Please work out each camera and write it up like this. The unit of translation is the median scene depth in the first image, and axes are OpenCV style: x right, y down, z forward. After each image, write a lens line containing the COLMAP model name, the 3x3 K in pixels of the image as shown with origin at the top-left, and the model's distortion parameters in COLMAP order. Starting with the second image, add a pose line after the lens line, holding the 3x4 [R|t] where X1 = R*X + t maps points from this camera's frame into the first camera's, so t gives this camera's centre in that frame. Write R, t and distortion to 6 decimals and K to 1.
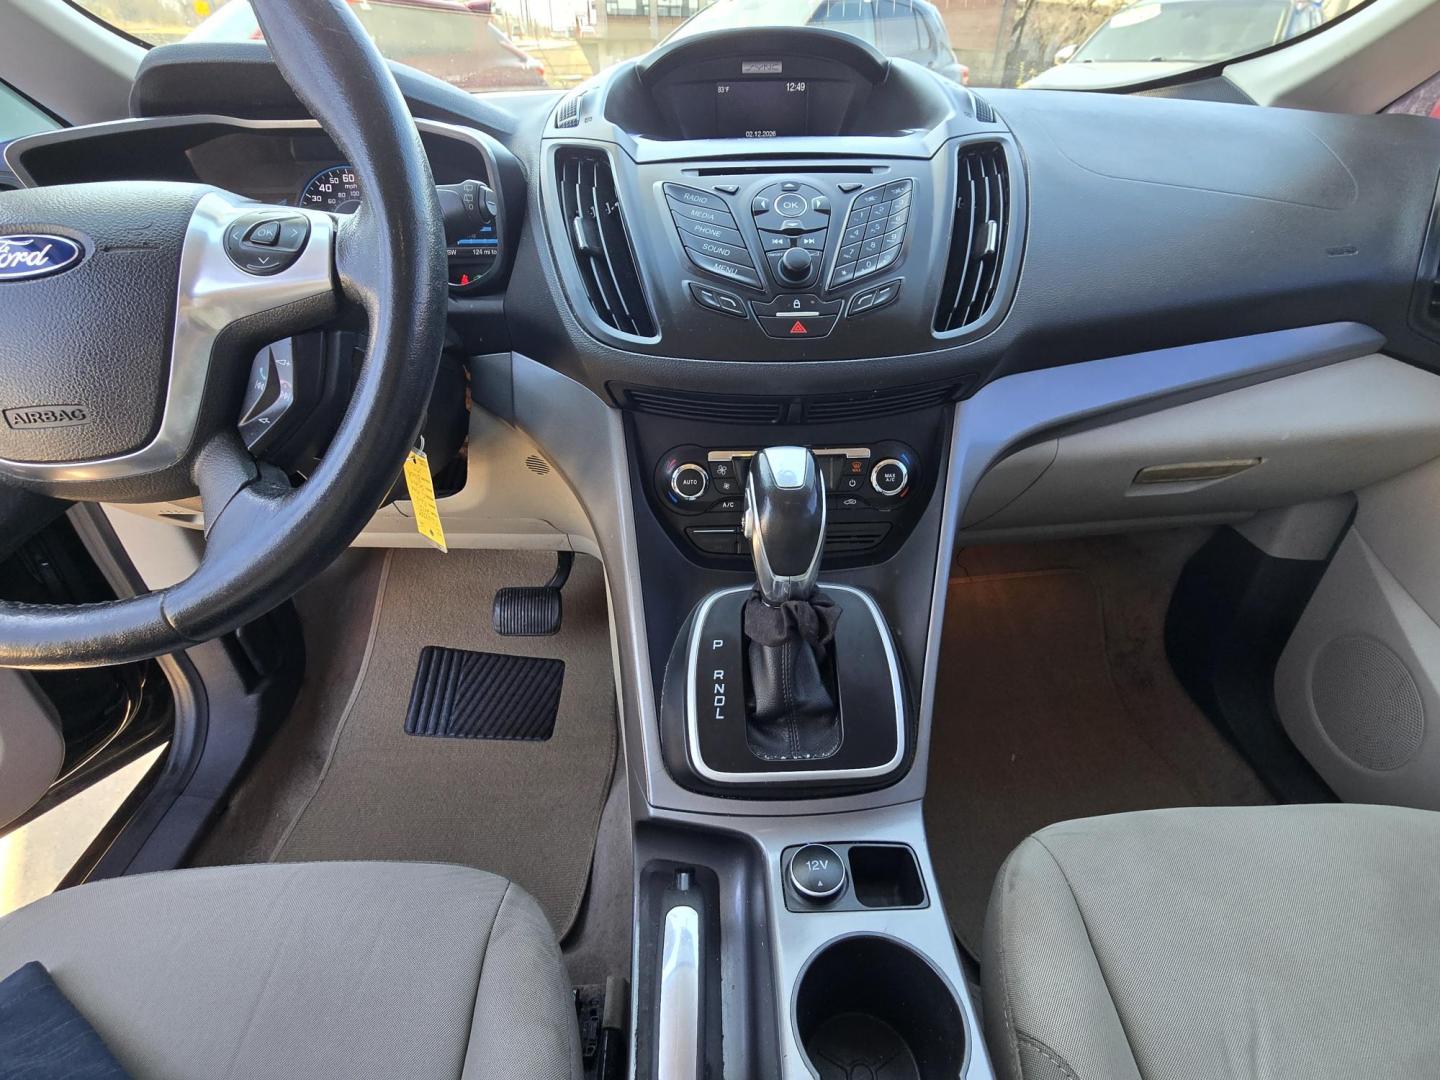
lens RADIAL K [[694.0, 0, 722.1], [0, 694.0, 541.7], [0, 0, 1]] dist [0.001747, -0.000223]
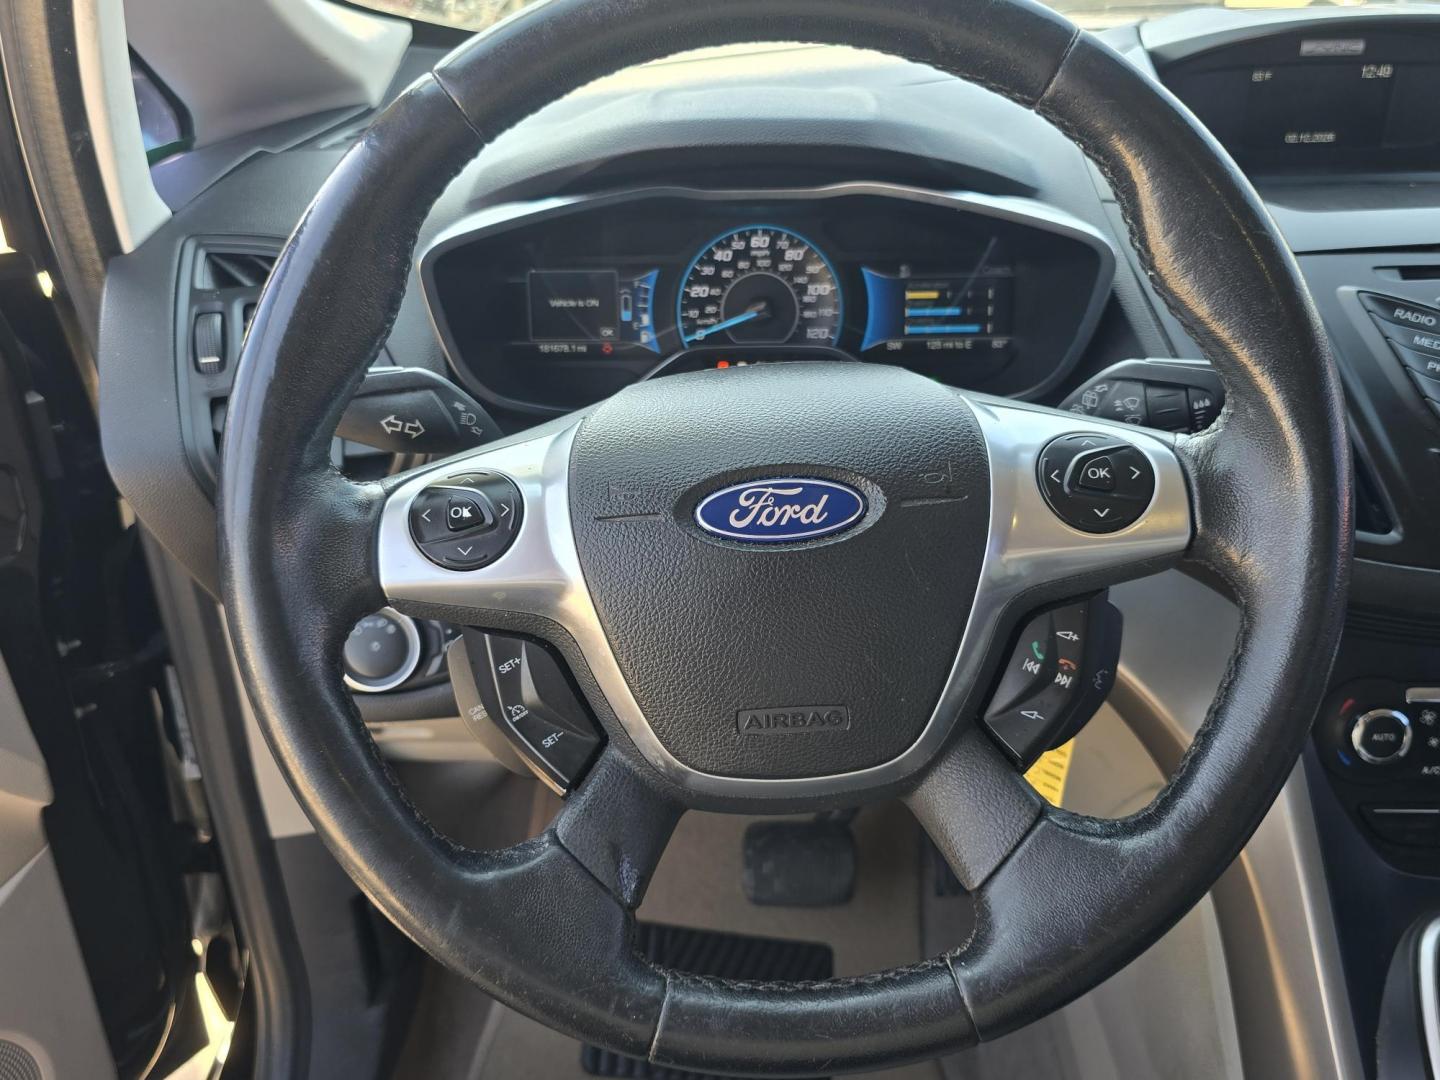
lens RADIAL K [[1267.7, 0, 716.3], [0, 1267.7, 541.0], [0, 0, 1]] dist [0.036854, -0.029125]
pose [[0.999486, 0.008937, -0.030772, -0.633070], [-0.011576, 0.996169, -0.086683, -0.156960], [0.029879, 0.086995, 0.995761, -0.213309]]
